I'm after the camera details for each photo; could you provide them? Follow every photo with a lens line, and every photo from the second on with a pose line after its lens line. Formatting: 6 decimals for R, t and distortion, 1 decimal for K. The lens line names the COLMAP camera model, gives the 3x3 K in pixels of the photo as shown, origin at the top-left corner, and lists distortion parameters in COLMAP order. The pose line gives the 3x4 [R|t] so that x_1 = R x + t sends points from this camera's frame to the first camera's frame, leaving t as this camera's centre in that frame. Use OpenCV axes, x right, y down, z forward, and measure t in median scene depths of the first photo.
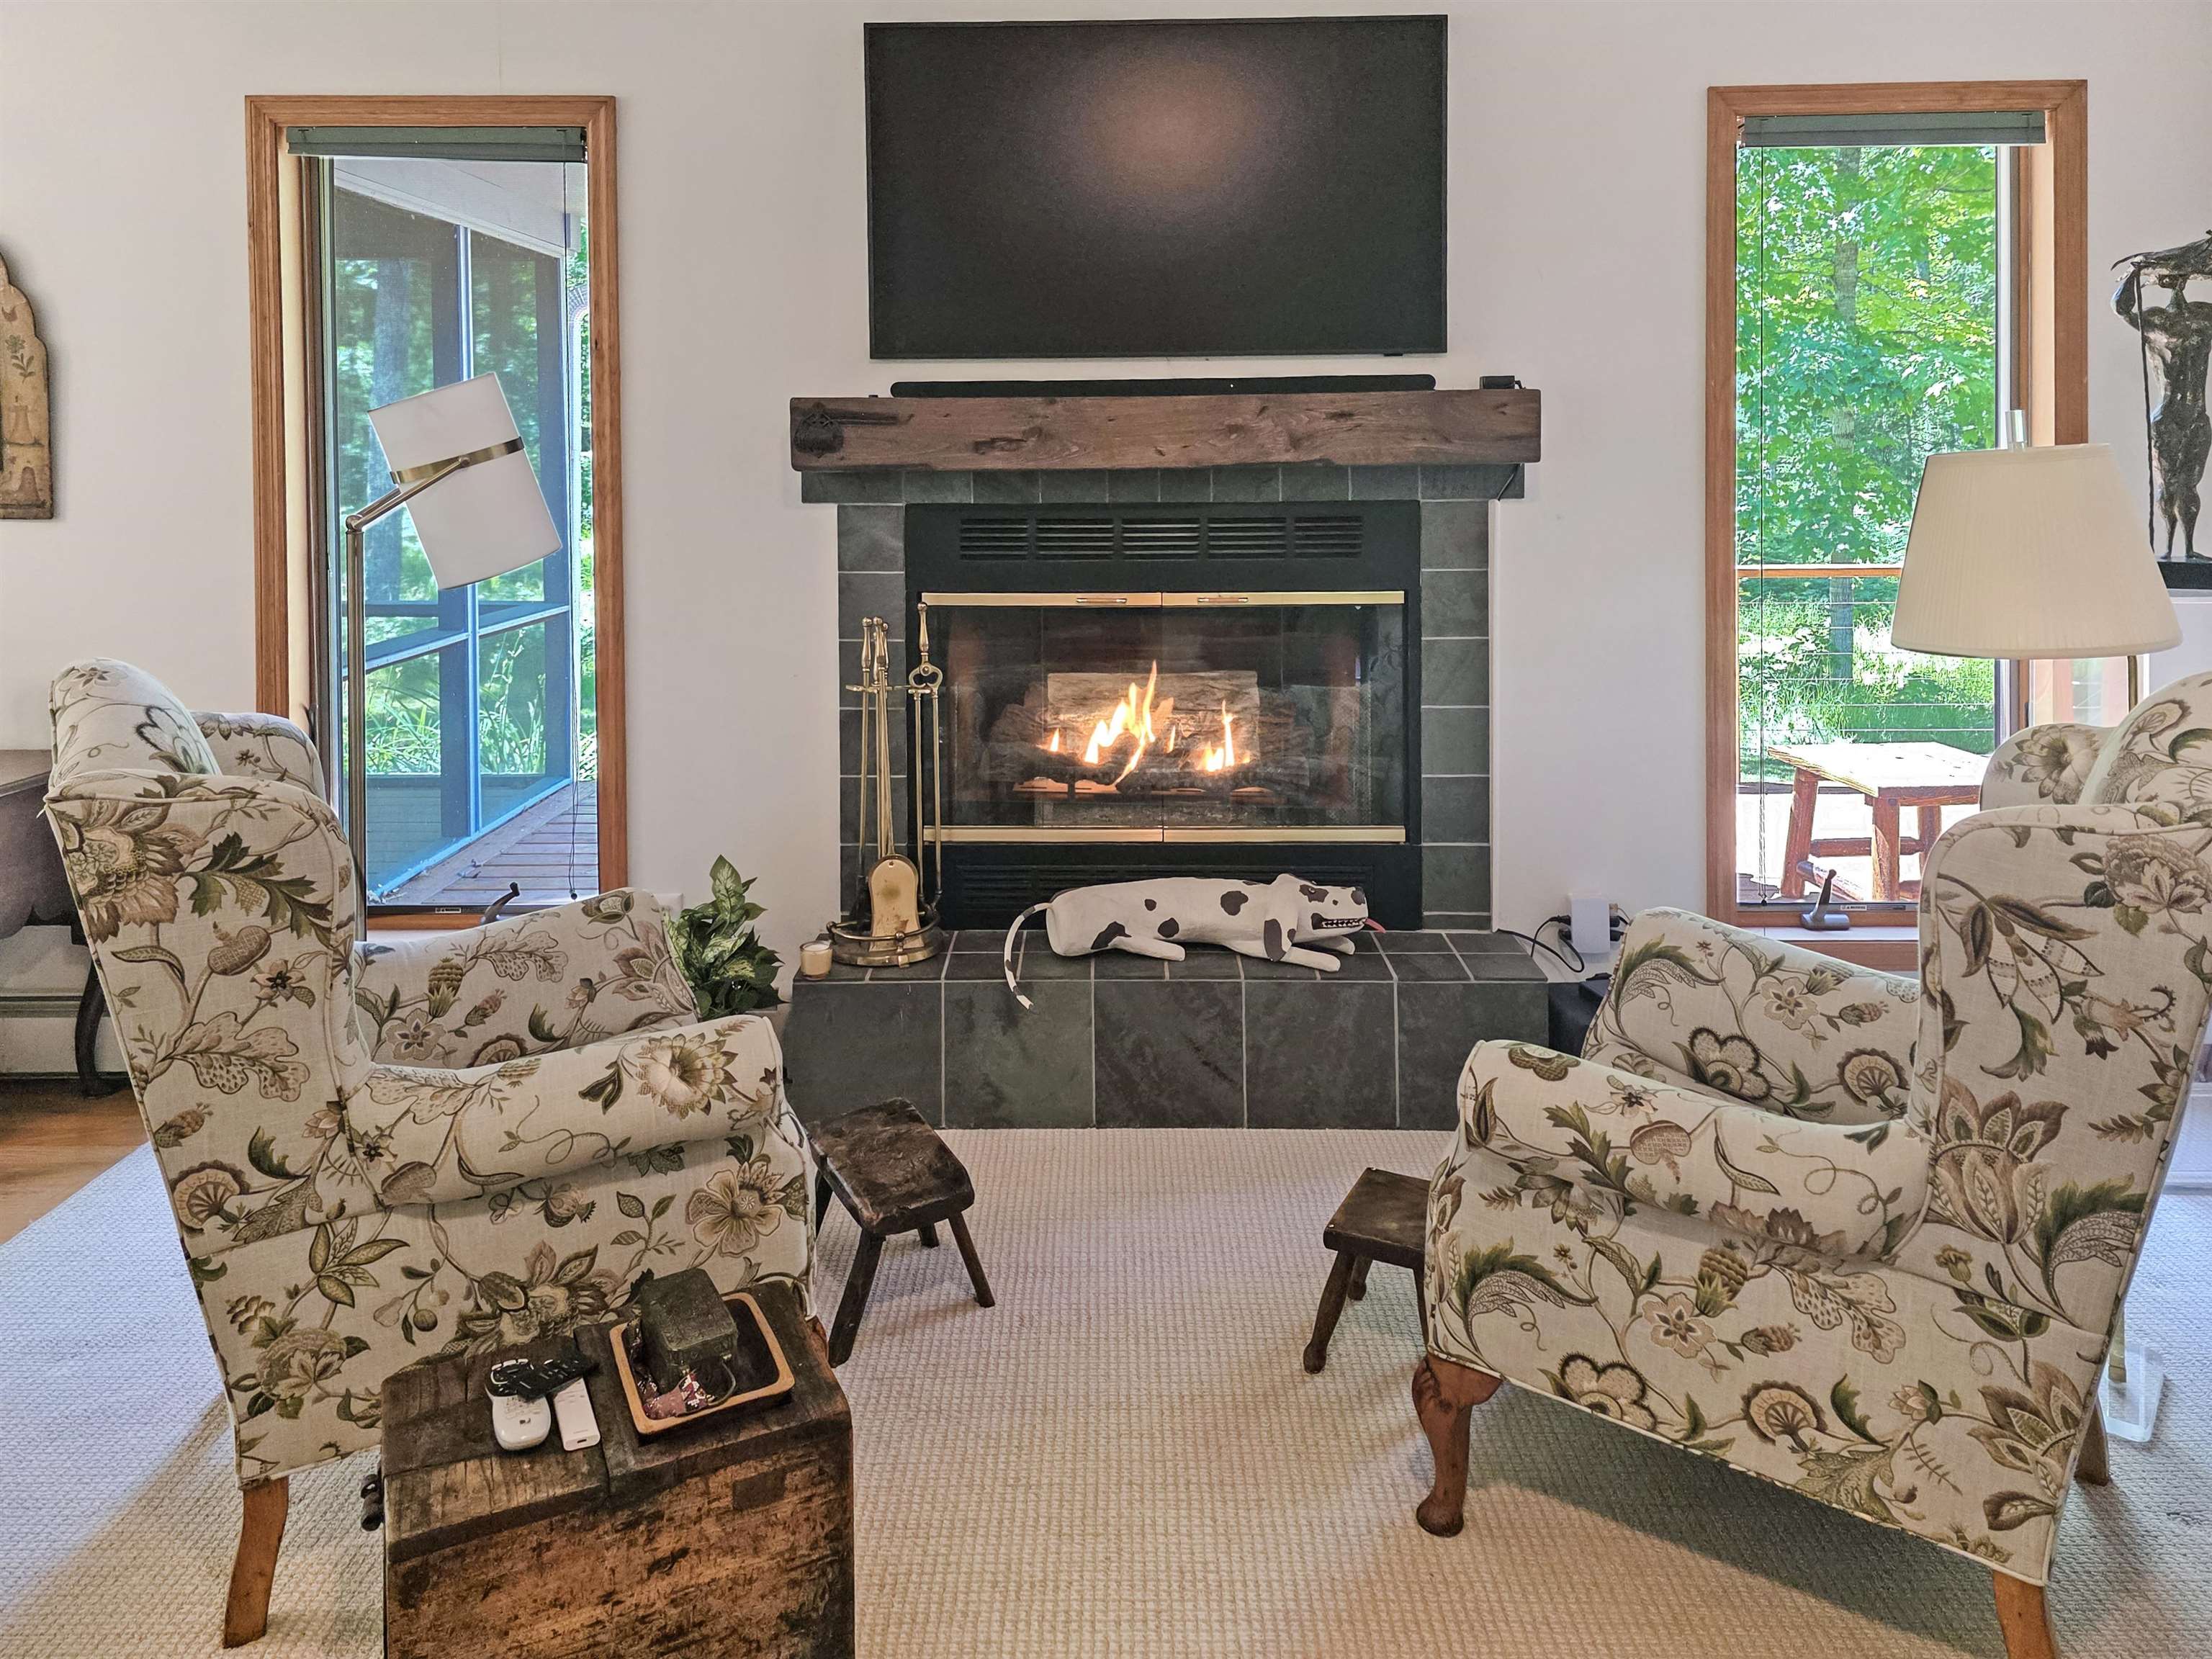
lens RADIAL K [[1601.3, 0, 1102.0], [0, 1601.3, 487.3], [0, 0, 1]] dist [0.029511, -0.008348]
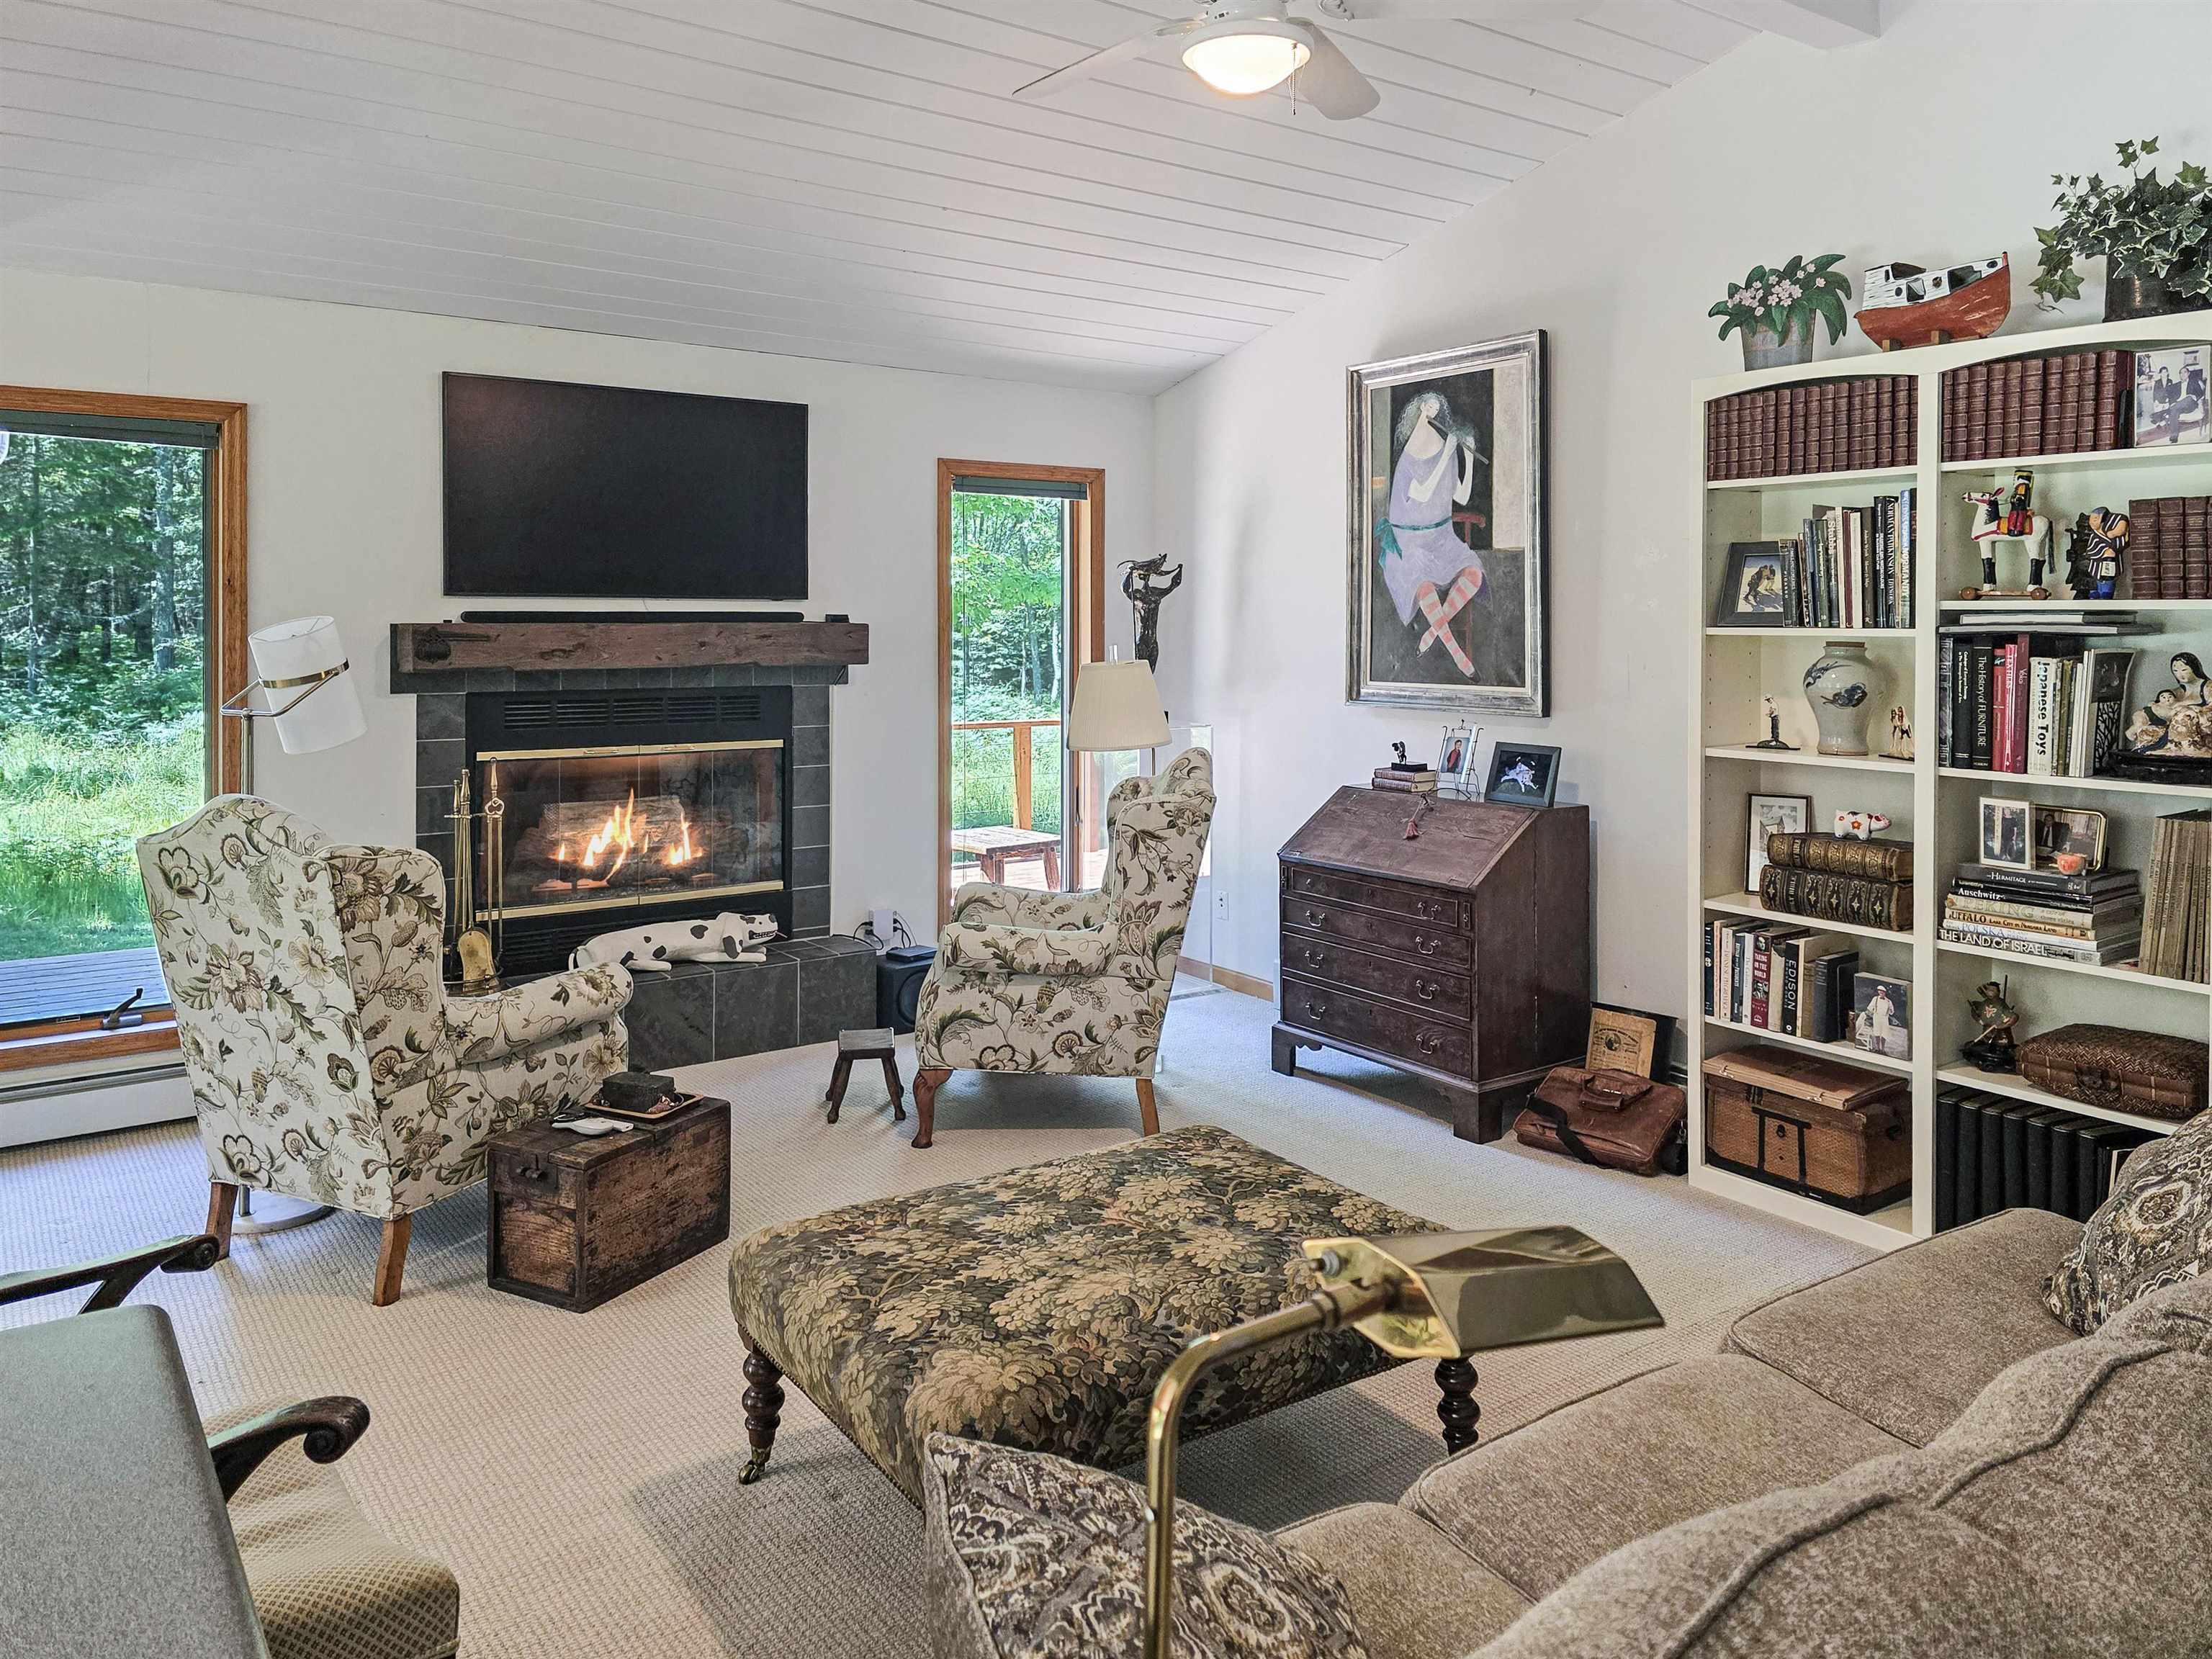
lens RADIAL K [[1548.2, 0, 1139.8], [0, 1548.2, 671.4], [0, 0, 1]] dist [0.074192, -0.088386]
pose [[0.794077, -0.011353, 0.607711, -0.889932], [0.008303, 0.999935, 0.007831, -0.030170], [-0.607760, -0.001172, 0.794120, -0.928022]]
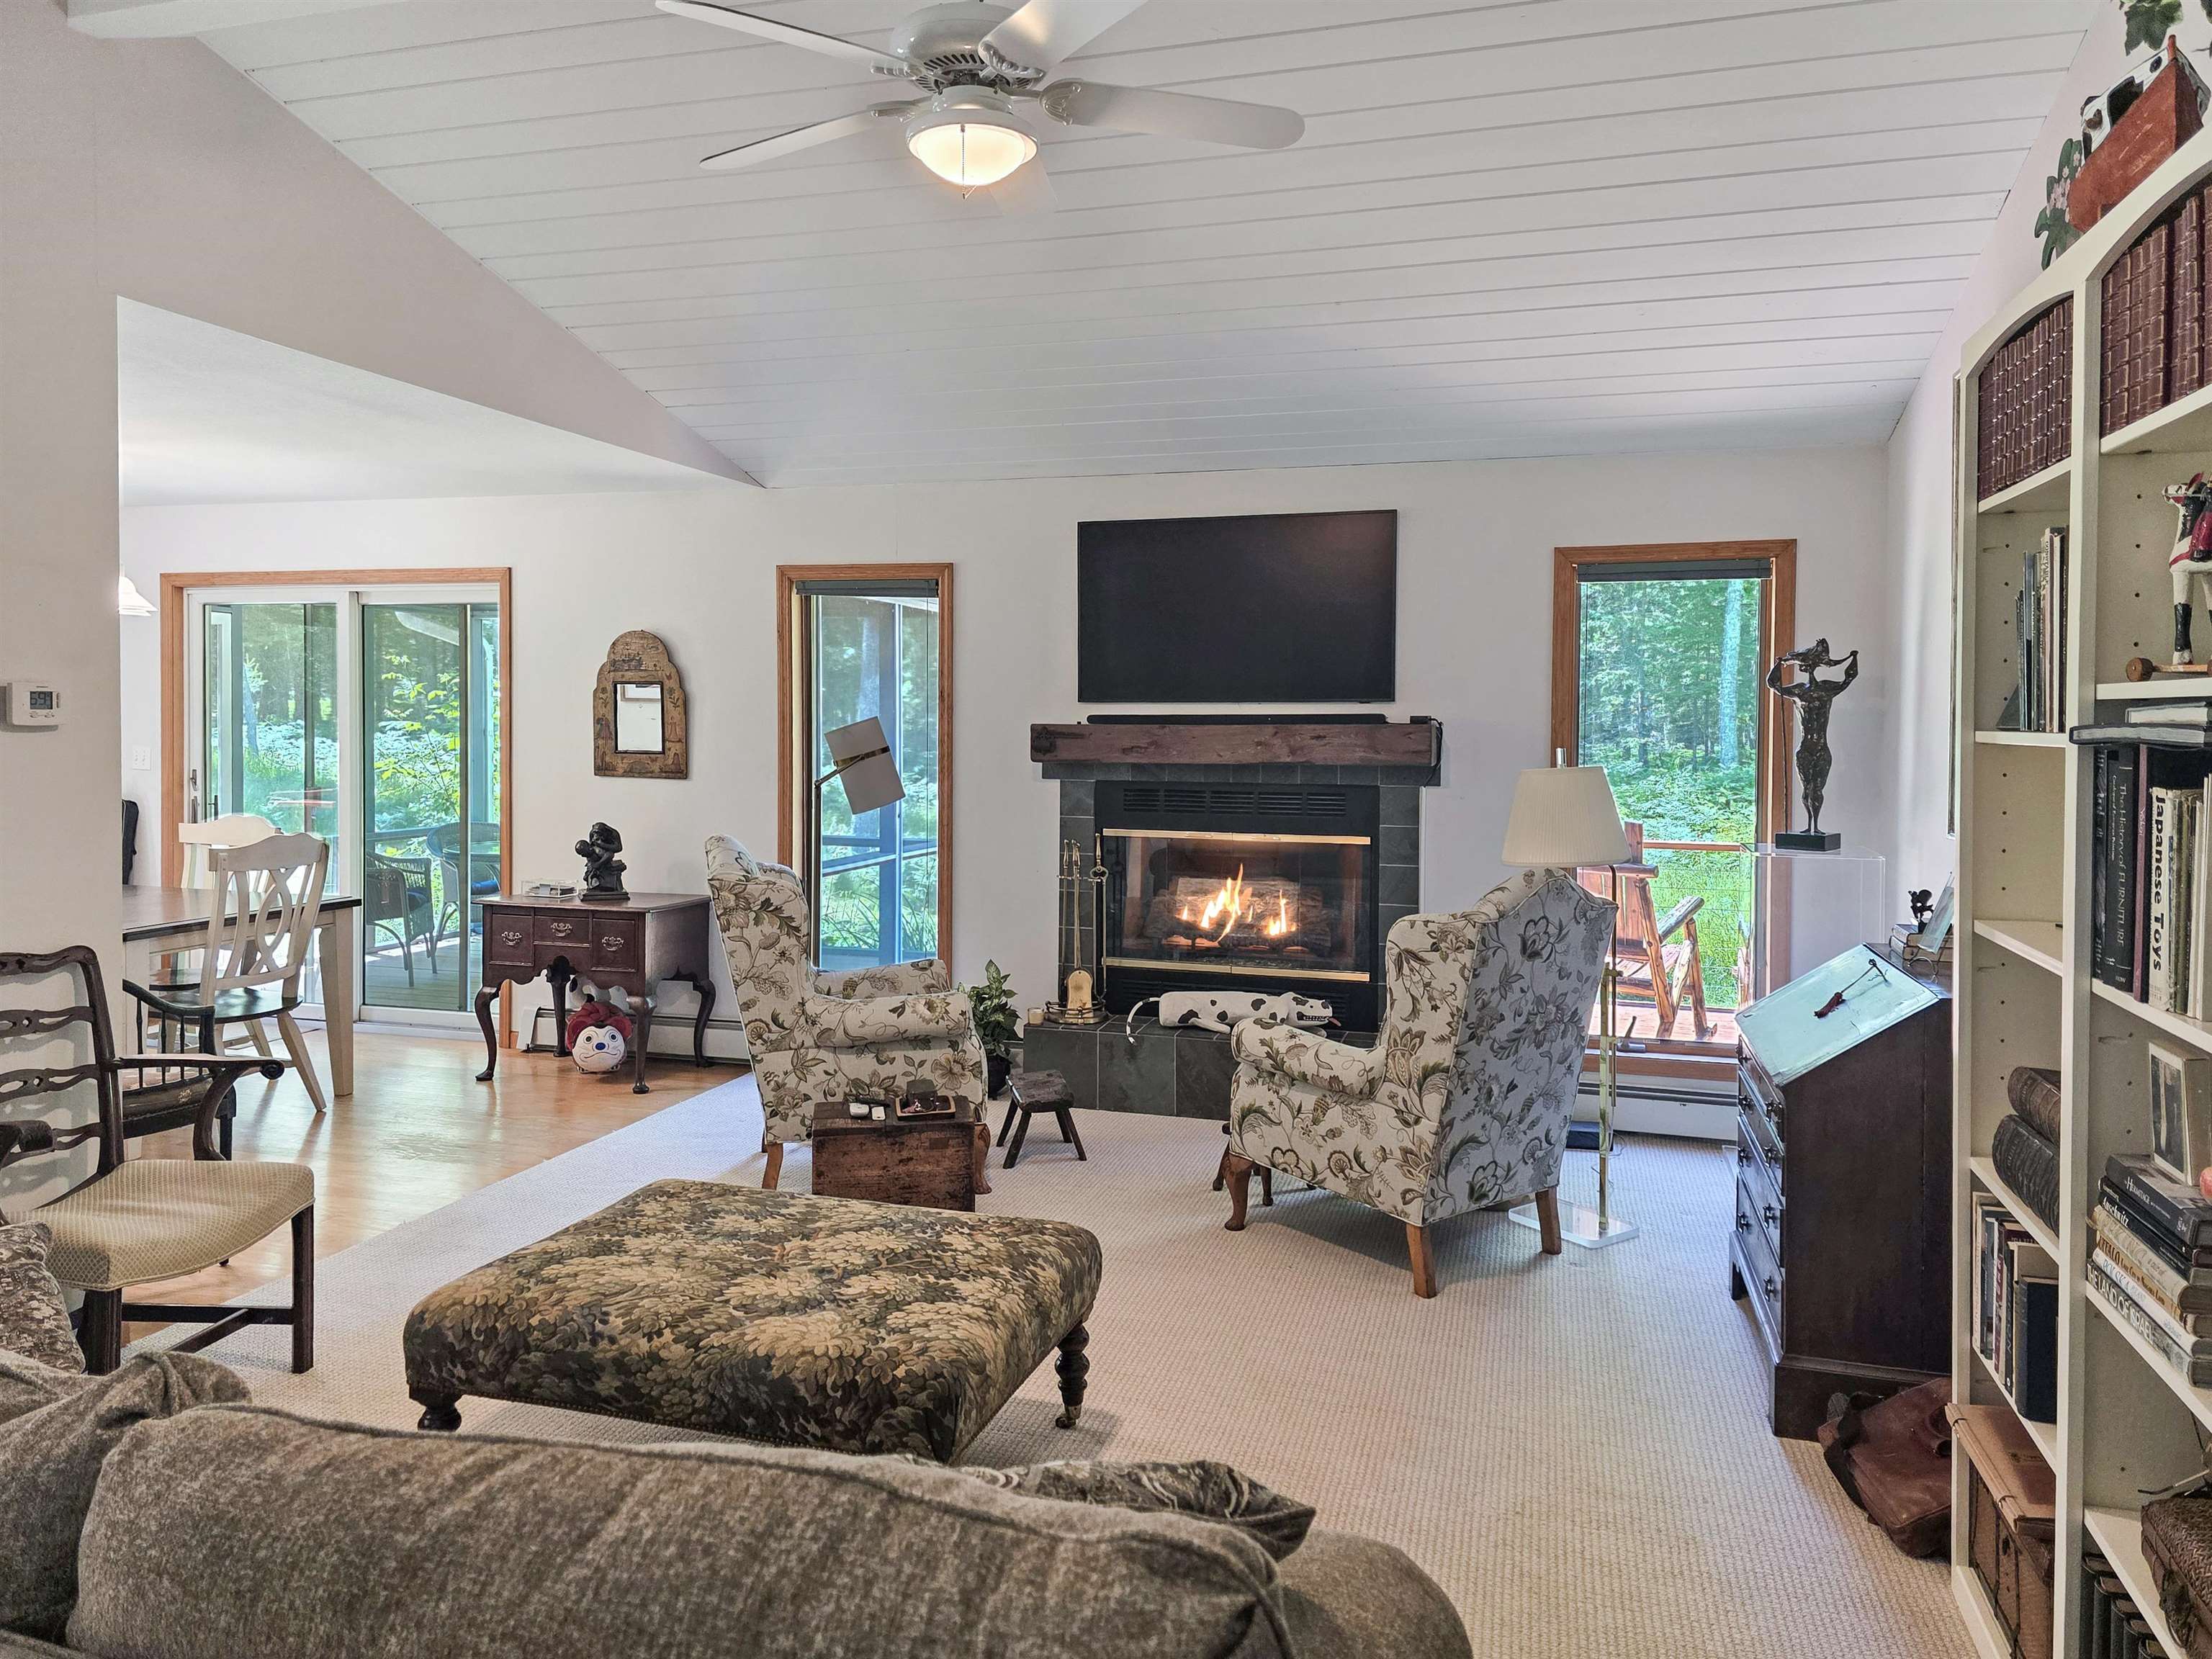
lens RADIAL K [[1532.0, 0, 1105.6], [0, 1532.0, 780.3], [0, 0, 1]] dist [0.086484, -0.078435]
pose [[0.962559, 0.023853, -0.270022, 0.635211], [-0.020811, 0.999684, 0.014124, -0.026655], [0.270274, -0.007976, 0.962750, -1.207976]]
